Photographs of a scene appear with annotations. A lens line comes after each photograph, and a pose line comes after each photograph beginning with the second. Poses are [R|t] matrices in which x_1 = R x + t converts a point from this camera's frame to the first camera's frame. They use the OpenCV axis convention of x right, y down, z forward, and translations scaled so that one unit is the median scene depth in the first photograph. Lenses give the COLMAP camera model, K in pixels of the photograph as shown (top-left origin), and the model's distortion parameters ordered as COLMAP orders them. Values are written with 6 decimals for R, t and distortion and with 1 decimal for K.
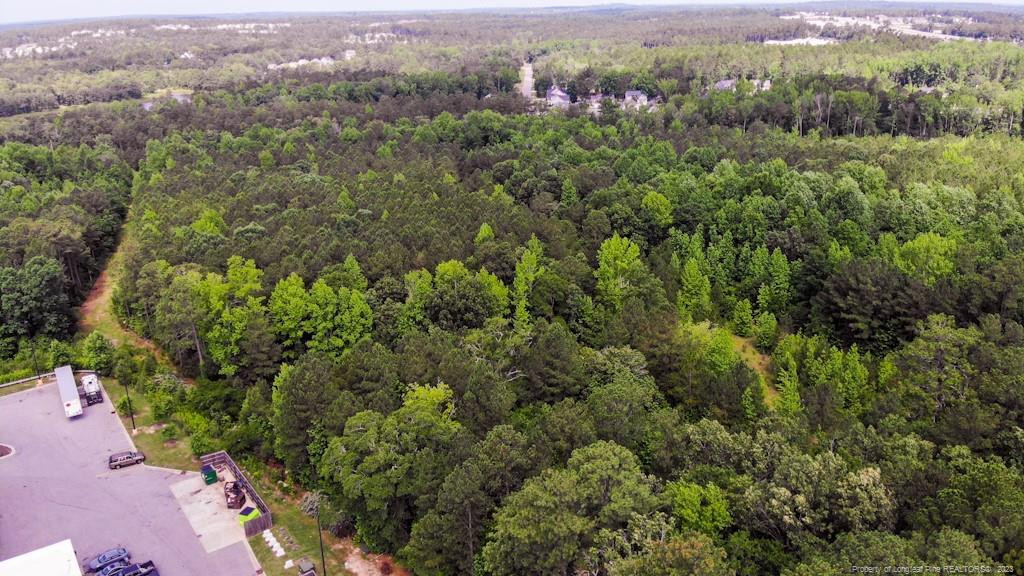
lens RADIAL K [[749.1, 0, 512.5], [0, 749.1, 283.5], [0, 0, 1]] dist [0.108792, -0.208040]
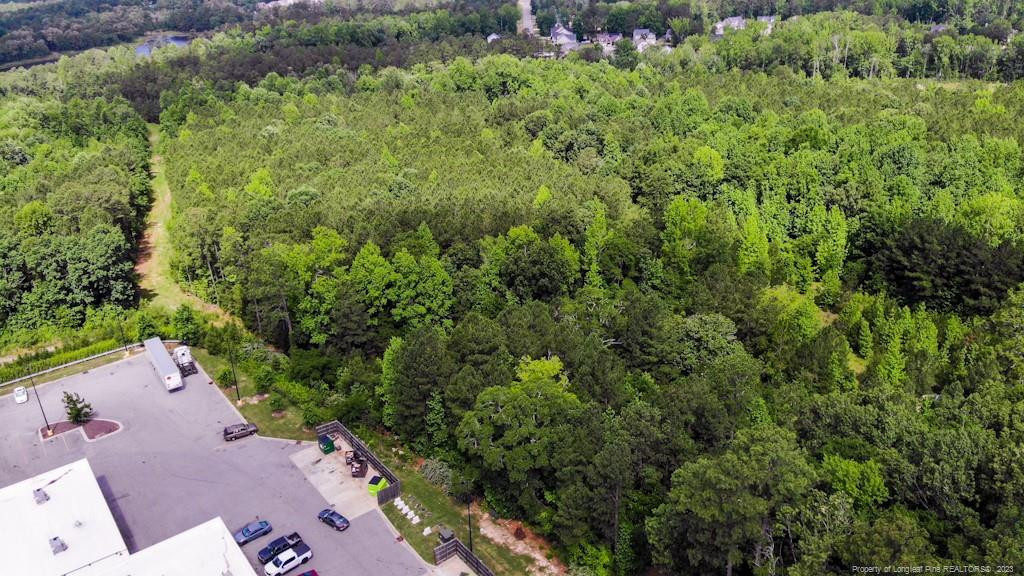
lens RADIAL K [[749.1, 0, 512.5], [0, 749.1, 283.5], [0, 0, 1]] dist [0.108792, -0.208040]
pose [[0.999711, -0.016611, 0.017402, -0.119048], [0.015131, 0.996517, 0.082008, -0.037725], [-0.018703, -0.081721, 0.996480, -0.016807]]
